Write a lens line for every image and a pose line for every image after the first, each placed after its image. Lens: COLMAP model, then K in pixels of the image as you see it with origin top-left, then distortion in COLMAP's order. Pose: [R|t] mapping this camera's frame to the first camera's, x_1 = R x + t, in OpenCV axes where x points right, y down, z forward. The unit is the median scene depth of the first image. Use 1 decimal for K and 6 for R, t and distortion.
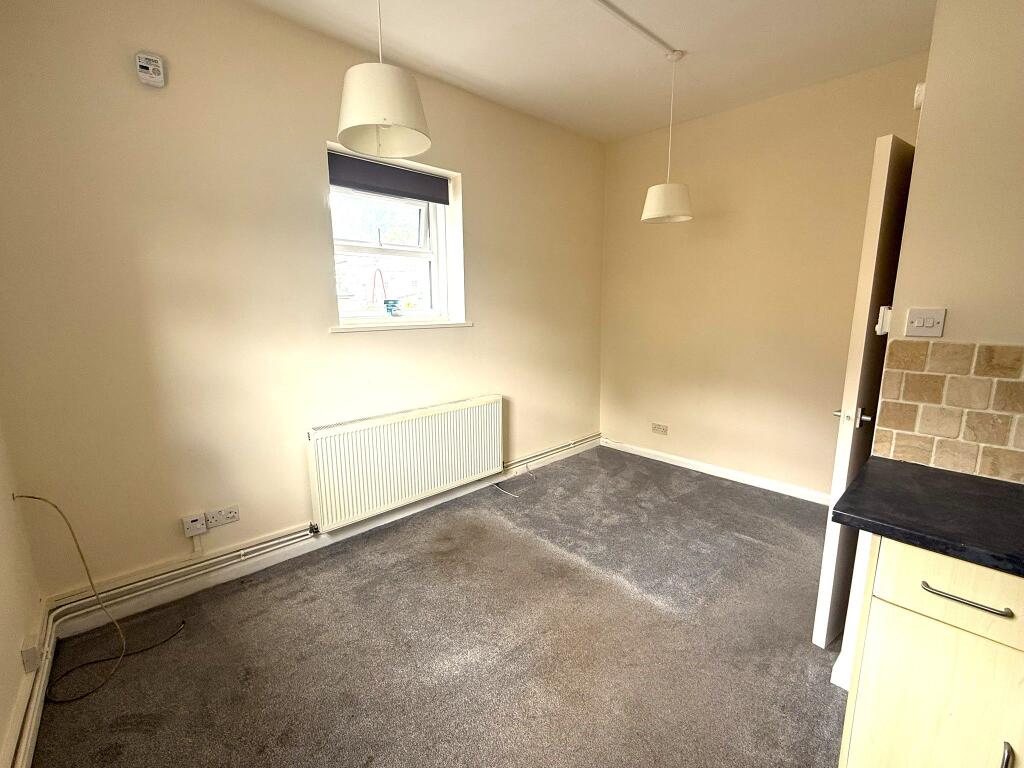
lens RADIAL K [[445.4, 0, 517.4], [0, 445.4, 381.0], [0, 0, 1]] dist [-0.002080, 0.000011]
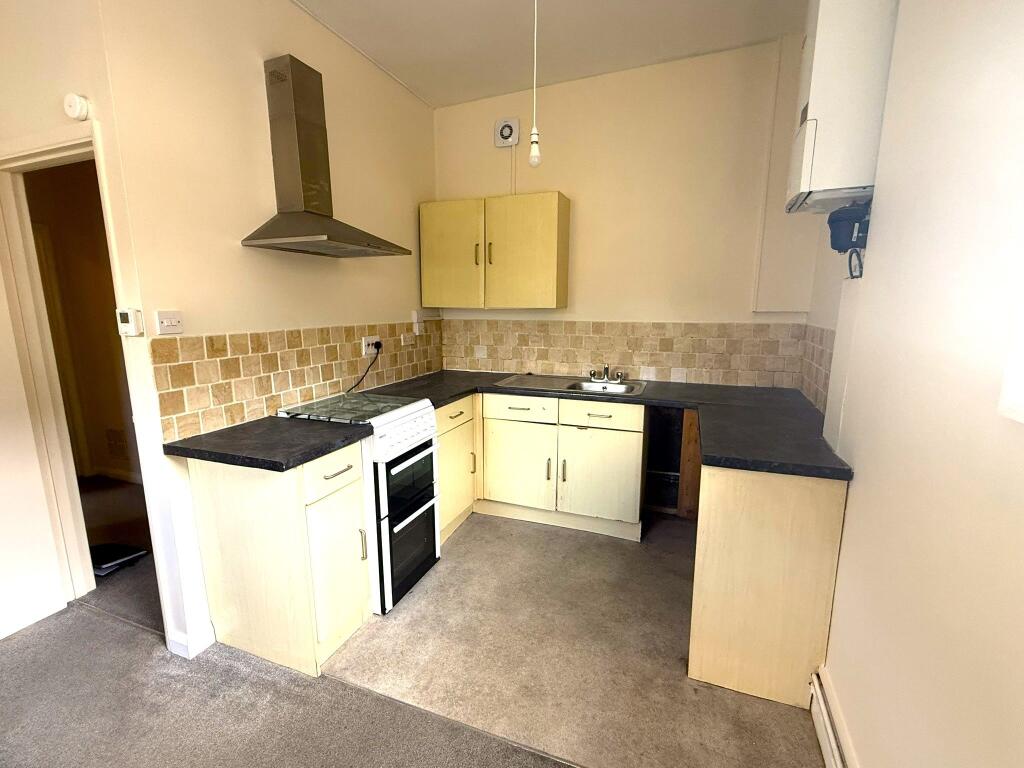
lens RADIAL K [[445.4, 0, 515.3], [0, 445.4, 384.1], [0, 0, 1]] dist [-0.002080, 0.000011]
pose [[-0.429787, -0.144507, 0.891292, -0.589776], [0.165473, 0.957787, 0.235081, -0.098890], [-0.887638, 0.248520, -0.387732, 0.675766]]
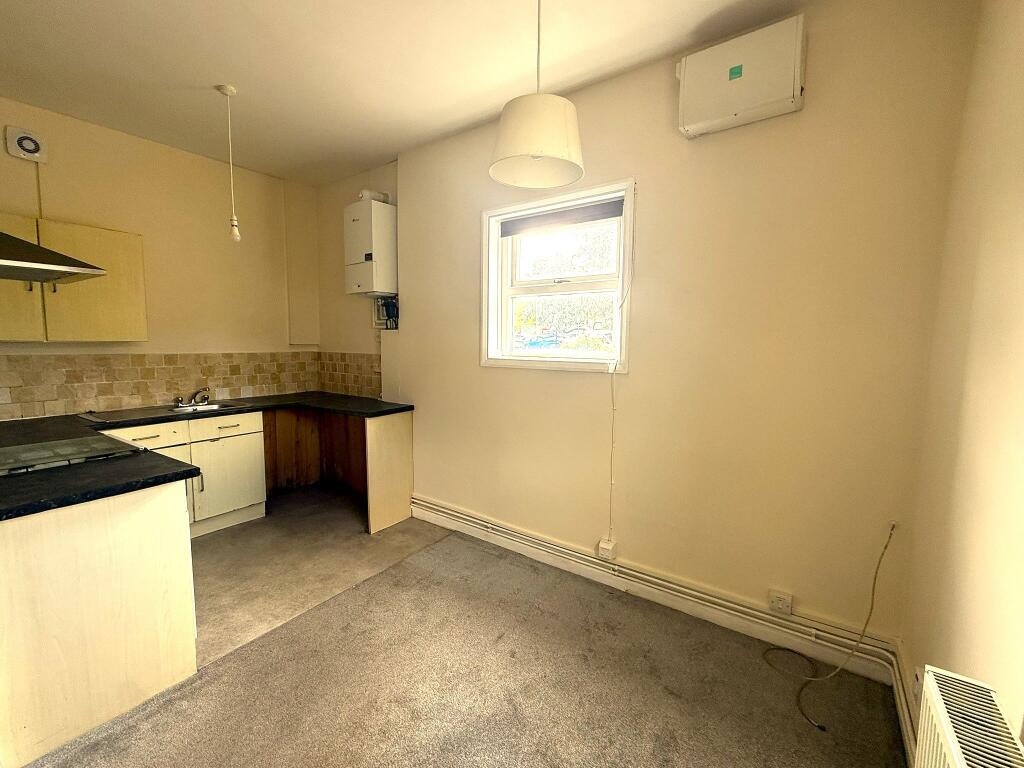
lens RADIAL K [[445.4, 0, 507.5], [0, 445.4, 382.7], [0, 0, 1]] dist [-0.002080, 0.000011]
pose [[-0.976071, 0.025956, -0.215897, -0.385063], [-0.032366, 0.964450, 0.262276, -0.193467], [0.215029, 0.262988, -0.940532, 1.205563]]
